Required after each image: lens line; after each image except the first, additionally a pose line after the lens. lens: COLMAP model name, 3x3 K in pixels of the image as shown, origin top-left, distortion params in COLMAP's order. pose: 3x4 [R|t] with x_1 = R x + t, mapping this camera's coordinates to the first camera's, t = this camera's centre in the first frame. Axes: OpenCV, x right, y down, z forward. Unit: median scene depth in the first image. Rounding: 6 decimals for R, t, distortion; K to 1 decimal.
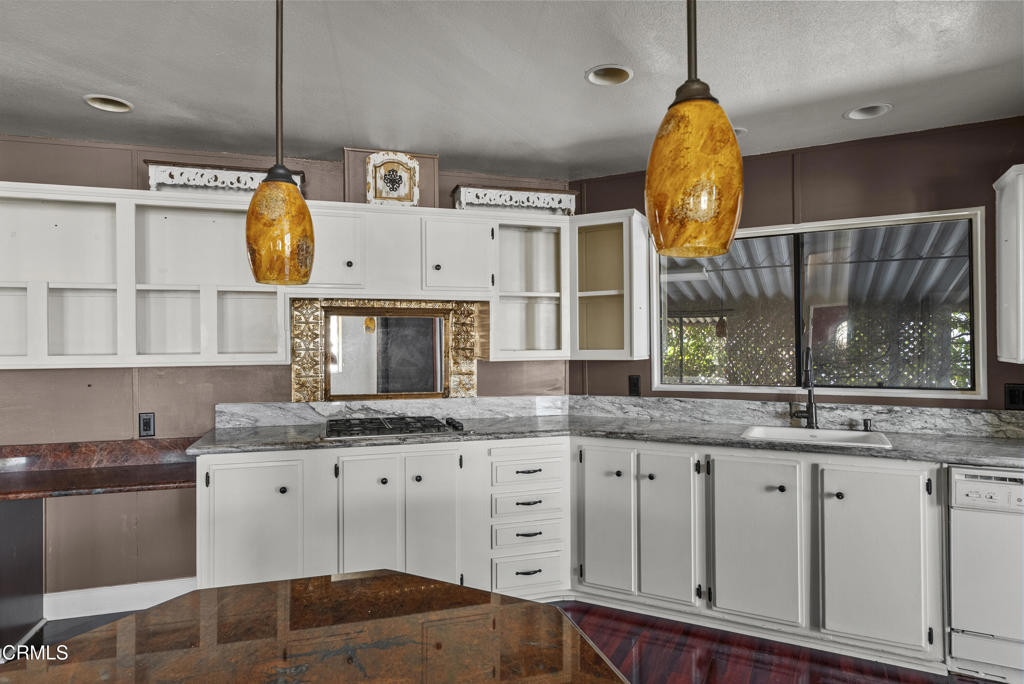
lens RADIAL K [[594.4, 0, 509.0], [0, 594.4, 343.8], [0, 0, 1]] dist [0.000396, -0.000269]
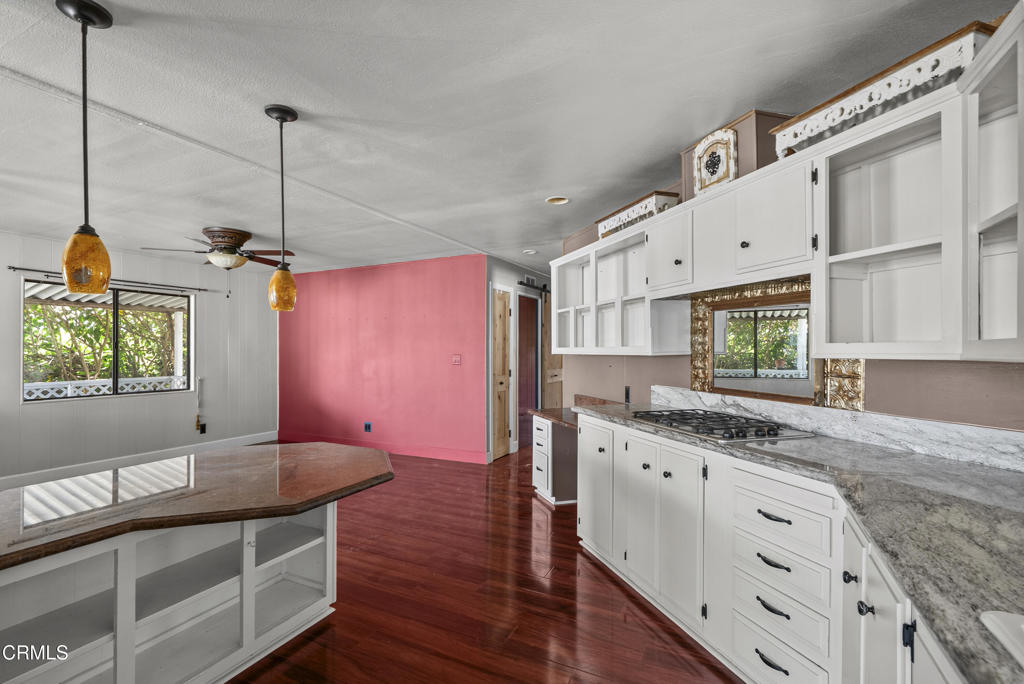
lens RADIAL K [[470.2, 0, 504.0], [0, 470.2, 351.9], [0, 0, 1]] dist [-0.000606, 0.000295]
pose [[0.017406, 0.009766, -0.999801, 0.562377], [-0.000623, 0.999952, 0.009756, 0.017906], [0.999848, 0.000453, 0.017411, 0.667753]]
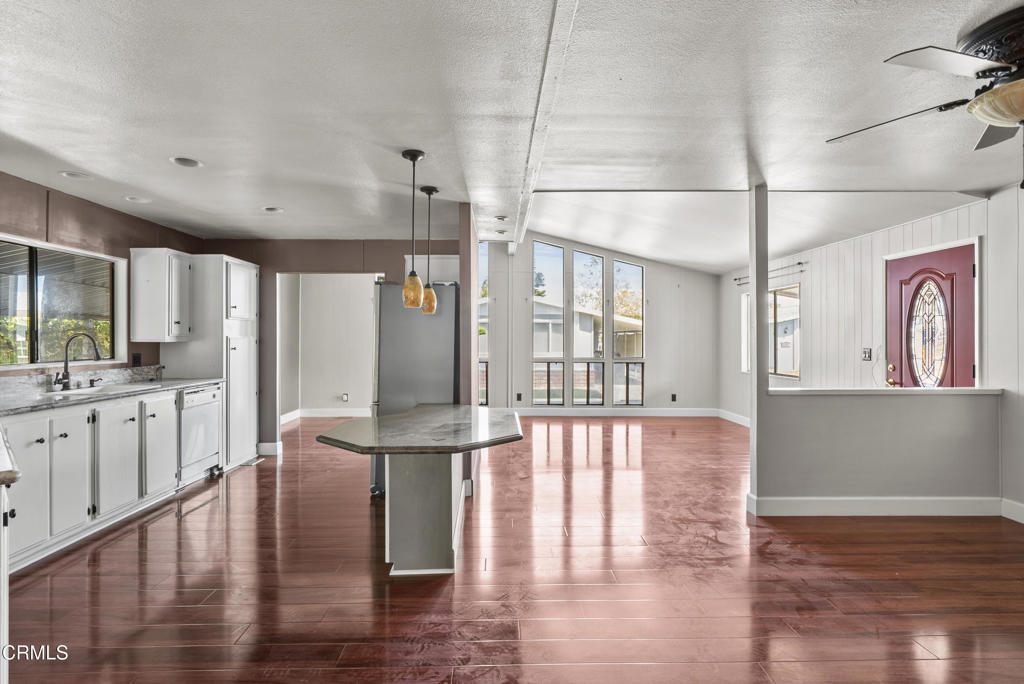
lens RADIAL K [[512.1, 0, 505.3], [0, 512.1, 336.2], [0, 0, 1]] dist [0.002058, 0.000185]
pose [[-0.482132, 0.010897, 0.876031, -1.076020], [0.003737, 0.999939, -0.010382, 0.029163], [-0.876091, -0.001732, -0.482143, 0.668290]]
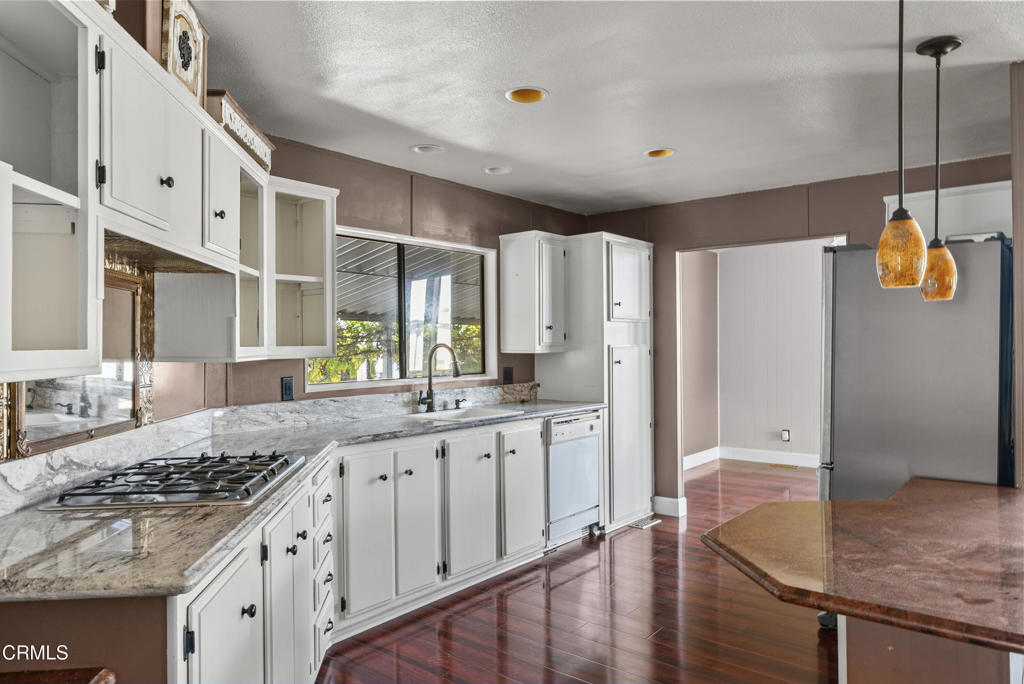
lens RADIAL K [[684.5, 0, 509.2], [0, 684.5, 344.1], [0, 0, 1]] dist [0.000304, 0.000883]
pose [[0.196008, 0.005608, 0.980586, -0.801111], [0.004708, 0.999967, -0.006660, 0.016347], [-0.980591, 0.005922, 0.195975, 0.574596]]
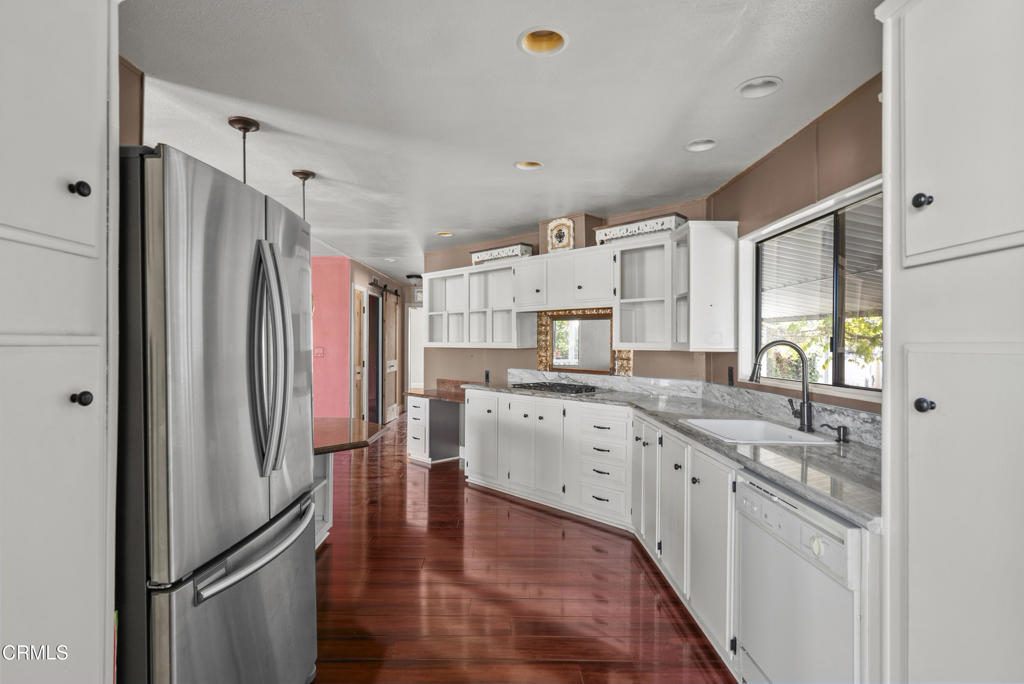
lens RADIAL K [[497.5, 0, 505.6], [0, 497.5, 343.6], [0, 0, 1]] dist [0.001367, 0.000219]
pose [[0.468665, 0.009948, -0.883320, 0.953212], [-0.007493, 0.999945, 0.007285, 0.008461], [0.883344, 0.003205, 0.468714, 0.240693]]
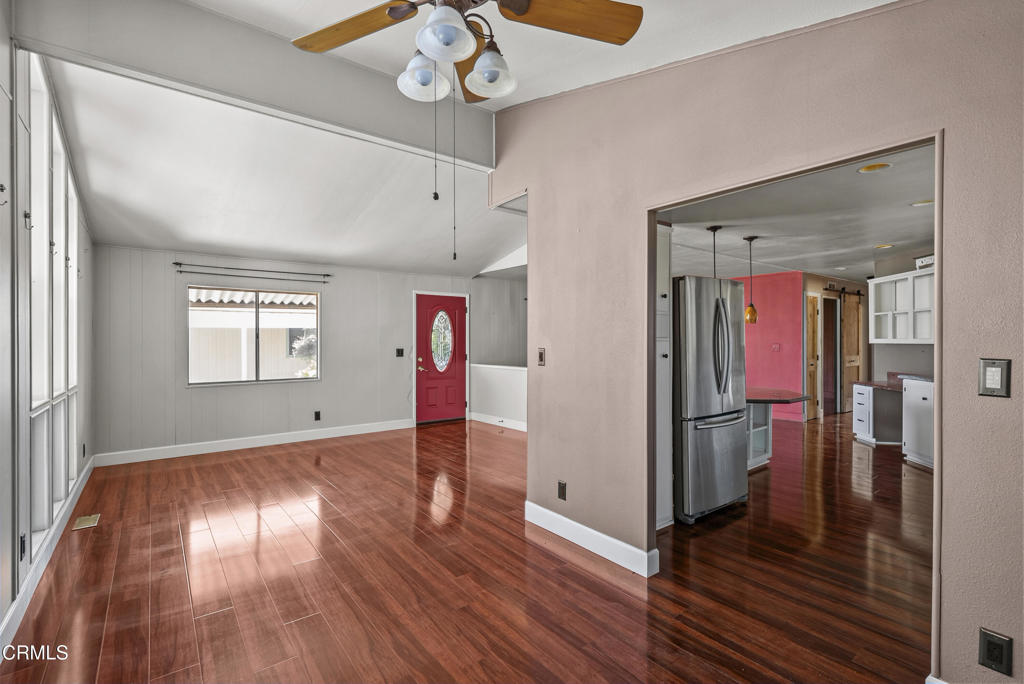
lens RADIAL K [[466.7, 0, 505.7], [0, 466.7, 341.6], [0, 0, 1]] dist [0.000769, 0.000246]
pose [[-0.422355, 0.010532, -0.906370, 1.646861], [0.005351, 0.999944, 0.009125, 0.004070], [0.906415, -0.000996, -0.422387, 0.268299]]
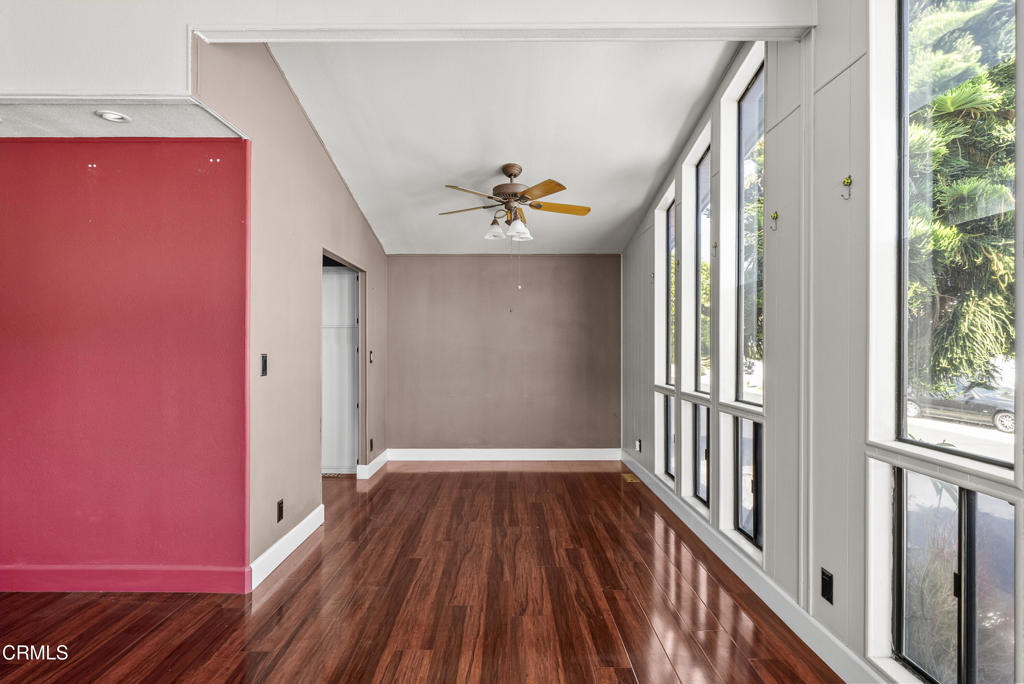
lens RADIAL K [[497.5, 0, 505.6], [0, 497.5, 343.6], [0, 0, 1]] dist [0.001367, 0.000219]
pose [[0.884178, 0.010146, 0.467040, 0.617724], [-0.008275, 0.999947, -0.006057, 0.012728], [-0.467077, 0.001490, 0.884216, -1.107949]]
